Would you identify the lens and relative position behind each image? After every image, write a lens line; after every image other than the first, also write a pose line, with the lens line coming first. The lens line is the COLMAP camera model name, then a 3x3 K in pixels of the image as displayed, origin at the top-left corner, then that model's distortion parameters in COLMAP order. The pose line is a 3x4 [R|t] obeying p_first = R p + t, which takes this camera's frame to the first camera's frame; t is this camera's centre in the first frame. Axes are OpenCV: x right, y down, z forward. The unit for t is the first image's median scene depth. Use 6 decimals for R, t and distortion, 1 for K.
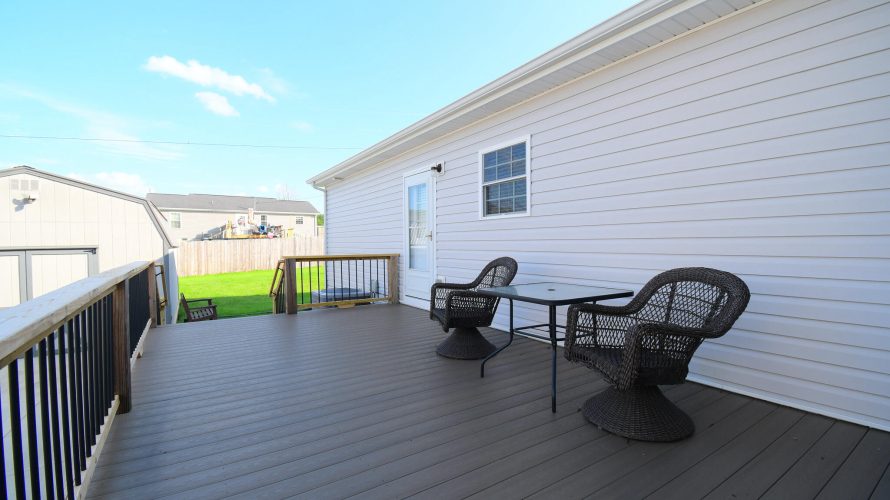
lens RADIAL K [[389.2, 0, 440.5], [0, 389.2, 247.5], [0, 0, 1]] dist [0.012713, -0.021388]
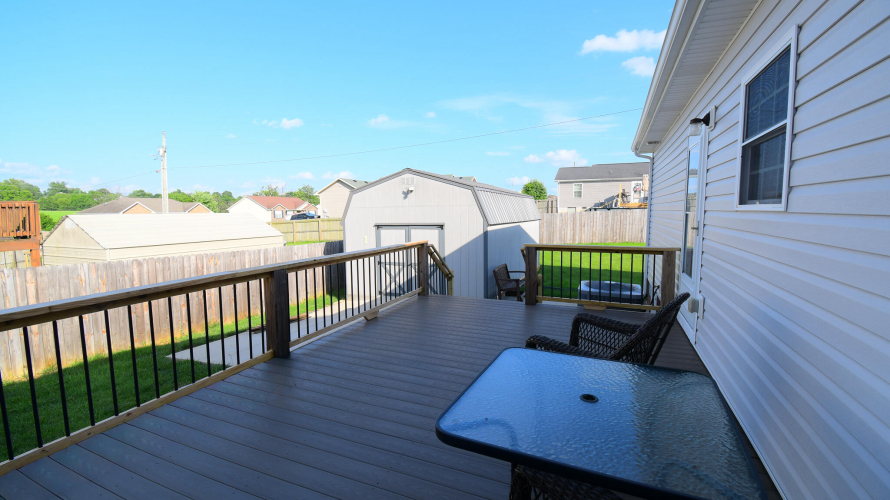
lens RADIAL K [[389.2, 0, 440.5], [0, 389.2, 247.5], [0, 0, 1]] dist [0.012713, -0.021388]
pose [[0.552562, 0.081812, -0.829447, 0.212293], [-0.007285, 0.995607, 0.093348, -0.043112], [0.833440, -0.045538, 0.550731, 0.230389]]
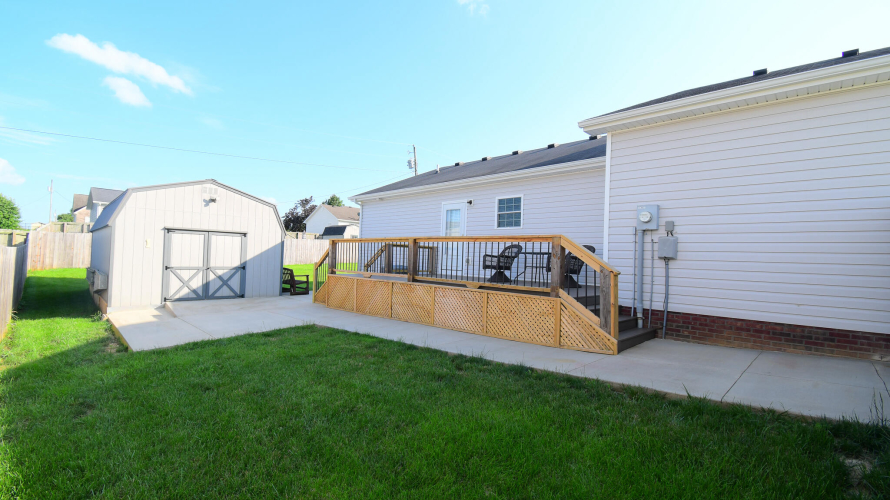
lens RADIAL K [[389.2, 0, 440.5], [0, 389.2, 247.5], [0, 0, 1]] dist [0.012713, -0.021388]
pose [[0.977468, 0.051047, 0.204817, -0.404507], [-0.042903, 0.998109, -0.044011, 0.088148], [-0.206676, 0.034232, 0.977810, -0.664605]]
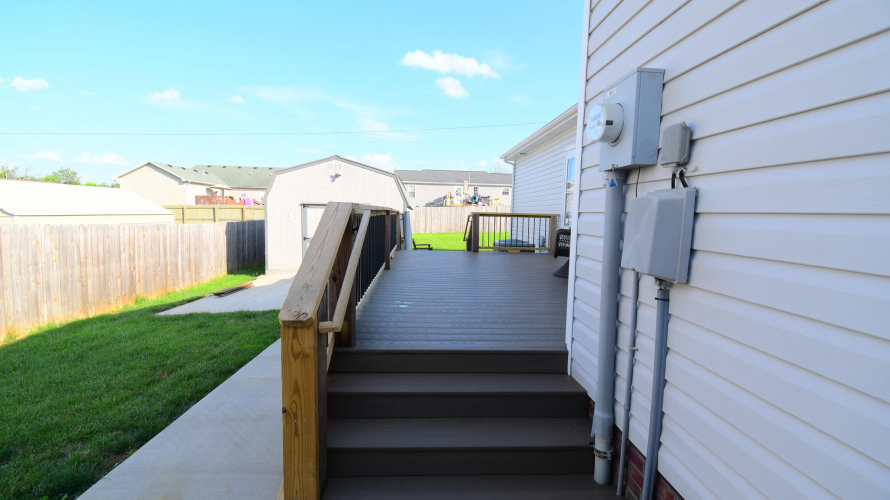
lens RADIAL K [[389.2, 0, 440.5], [0, 389.2, 247.5], [0, 0, 1]] dist [0.012713, -0.021388]
pose [[0.866034, 0.072667, -0.494676, 0.170446], [-0.037560, 0.996042, 0.080560, 0.032198], [0.498572, -0.051187, 0.865336, -0.242333]]
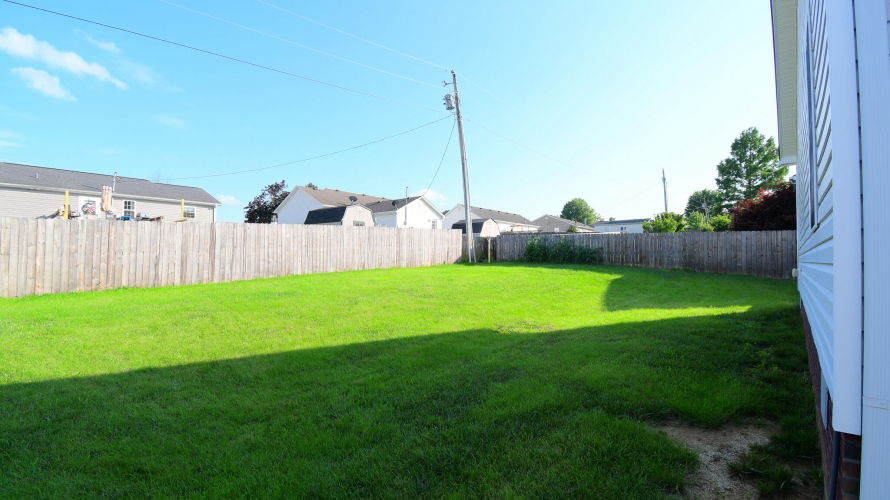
lens RADIAL K [[389.2, 0, 440.5], [0, 389.2, 247.5], [0, 0, 1]] dist [0.012713, -0.021388]
pose [[0.963670, 0.024033, 0.266012, -0.646461], [-0.014891, 0.999229, -0.036334, 0.060440], [-0.266680, 0.031053, 0.963285, 1.245694]]
